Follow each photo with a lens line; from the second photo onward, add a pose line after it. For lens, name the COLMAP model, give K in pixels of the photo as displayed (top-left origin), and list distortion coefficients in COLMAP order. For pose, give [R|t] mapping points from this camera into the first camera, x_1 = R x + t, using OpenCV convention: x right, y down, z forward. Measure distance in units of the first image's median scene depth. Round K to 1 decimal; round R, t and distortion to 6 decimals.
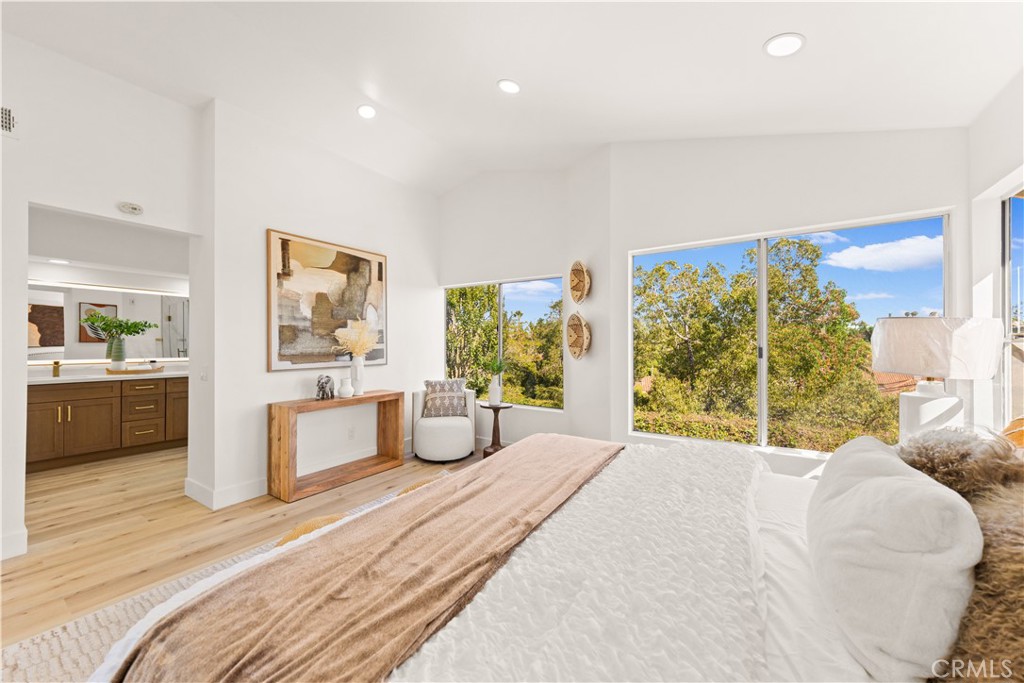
lens RADIAL K [[377.1, 0, 514.3], [0, 377.1, 339.7], [0, 0, 1]] dist [0.021786, -0.014856]
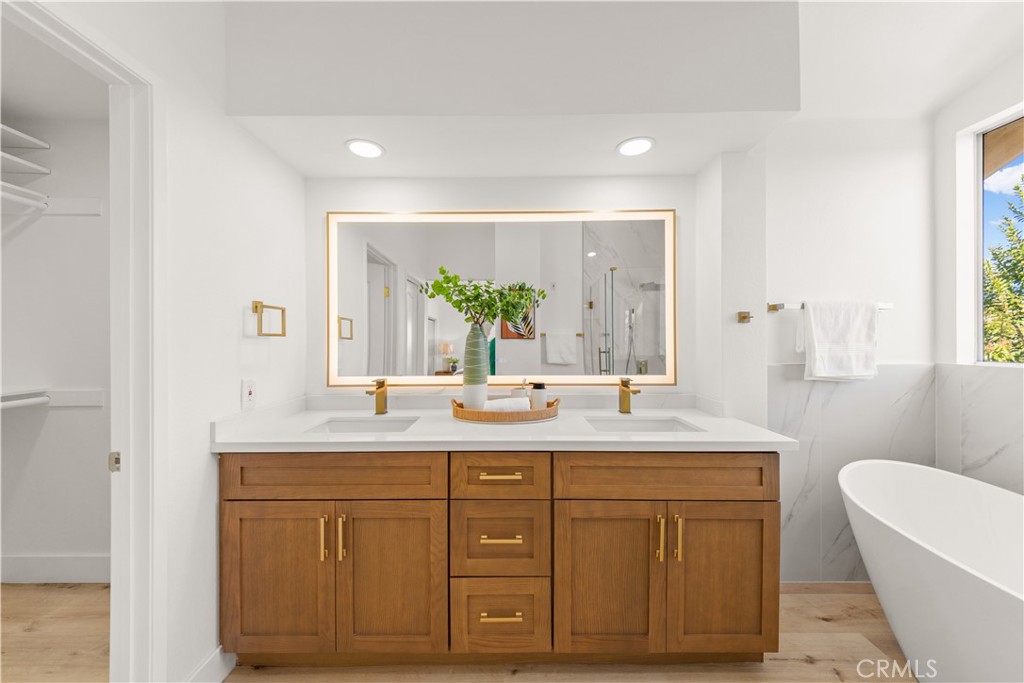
lens RADIAL K [[347.0, 0, 506.4], [0, 347.0, 343.7], [0, 0, 1]] dist [0.014716, -0.004312]
pose [[0.533734, 0.004531, -0.845640, -0.692547], [0.012786, 0.999828, 0.013427, 0.008931], [0.845556, -0.017979, 0.533584, 0.812462]]
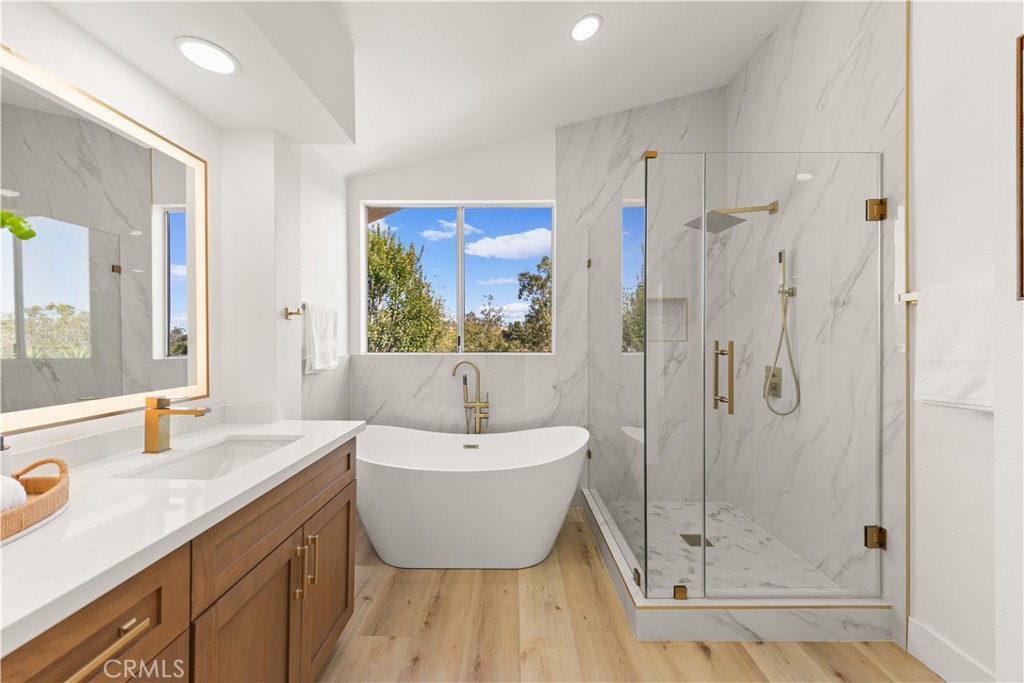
lens RADIAL K [[377.1, 0, 514.3], [0, 377.1, 339.7], [0, 0, 1]] dist [0.021786, -0.014856]
pose [[0.843854, 0.002407, 0.536567, -0.876381], [-0.010272, 0.999879, 0.011669, 0.009063], [-0.536475, -0.015358, 0.843777, 0.774637]]
